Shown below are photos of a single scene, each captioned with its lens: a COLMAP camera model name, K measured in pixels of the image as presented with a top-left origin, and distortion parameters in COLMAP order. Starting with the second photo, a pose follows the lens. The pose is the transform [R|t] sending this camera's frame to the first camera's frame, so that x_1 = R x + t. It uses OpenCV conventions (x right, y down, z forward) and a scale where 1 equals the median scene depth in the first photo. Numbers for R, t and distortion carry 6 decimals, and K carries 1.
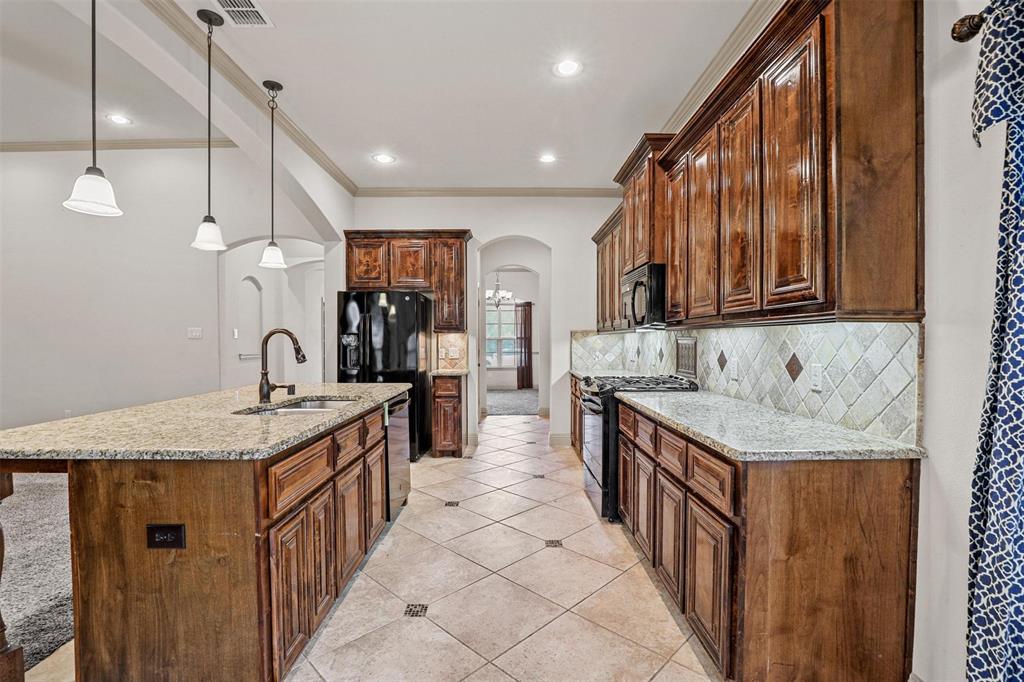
lens RADIAL K [[470.0, 0, 517.0], [0, 470.0, 346.2], [0, 0, 1]] dist [-0.028198, 0.002028]
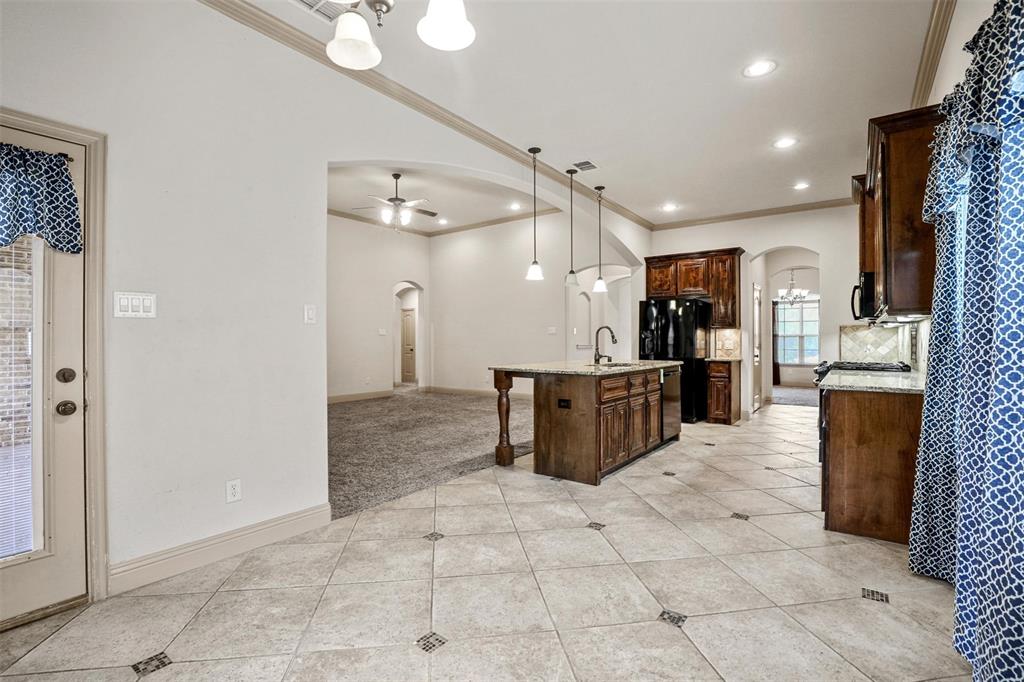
lens RADIAL K [[470.0, 0, 512.3], [0, 470.0, 336.4], [0, 0, 1]] dist [-0.028198, 0.002028]
pose [[0.792809, -0.001506, -0.609468, 0.214937], [-0.011019, 0.999798, -0.016805, 0.025079], [0.609370, 0.020039, 0.792633, -0.443454]]
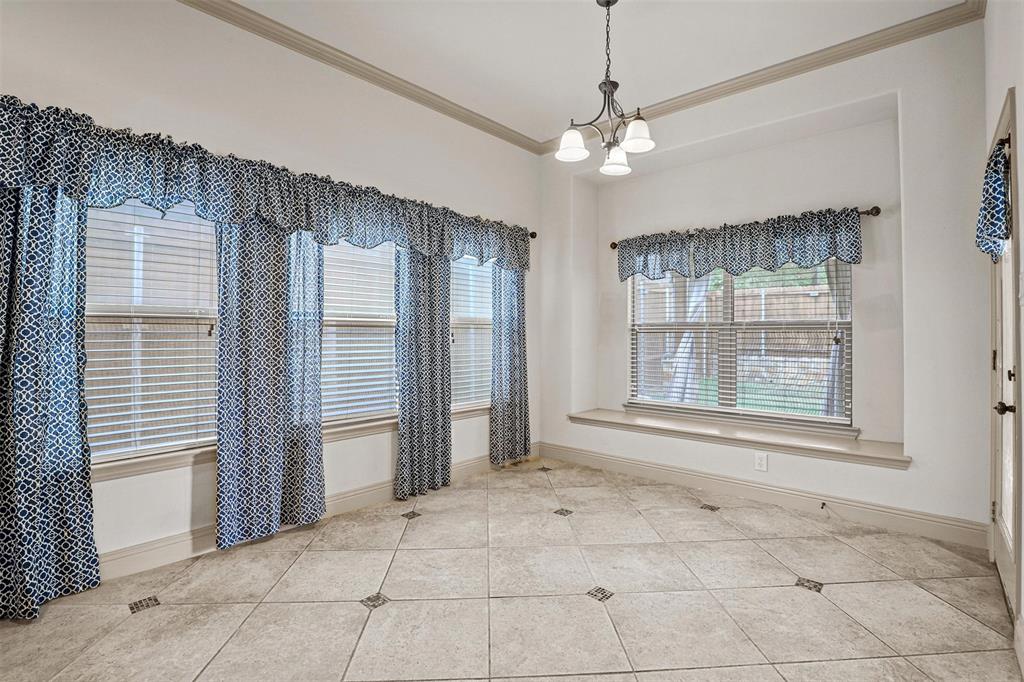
lens RADIAL K [[470.0, 0, 510.3], [0, 470.0, 327.0], [0, 0, 1]] dist [-0.028198, 0.002028]
pose [[-0.725982, 0.012620, 0.687598, -0.357567], [0.012433, 0.999909, -0.005226, 0.015358], [-0.687601, 0.004754, -0.726073, 0.252256]]
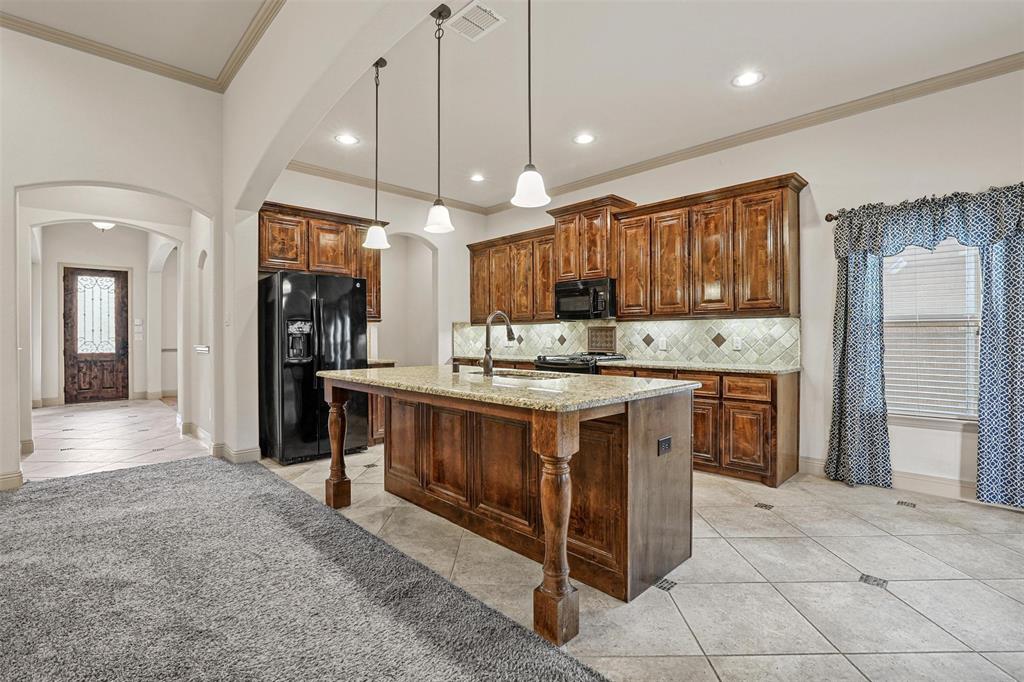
lens RADIAL K [[470.0, 0, 516.3], [0, 470.0, 336.7], [0, 0, 1]] dist [-0.028198, 0.002028]
pose [[0.726959, -0.001081, 0.686680, -0.720290], [0.011152, 0.999885, -0.010232, 0.020913], [-0.686590, 0.015096, 0.726888, 0.065809]]
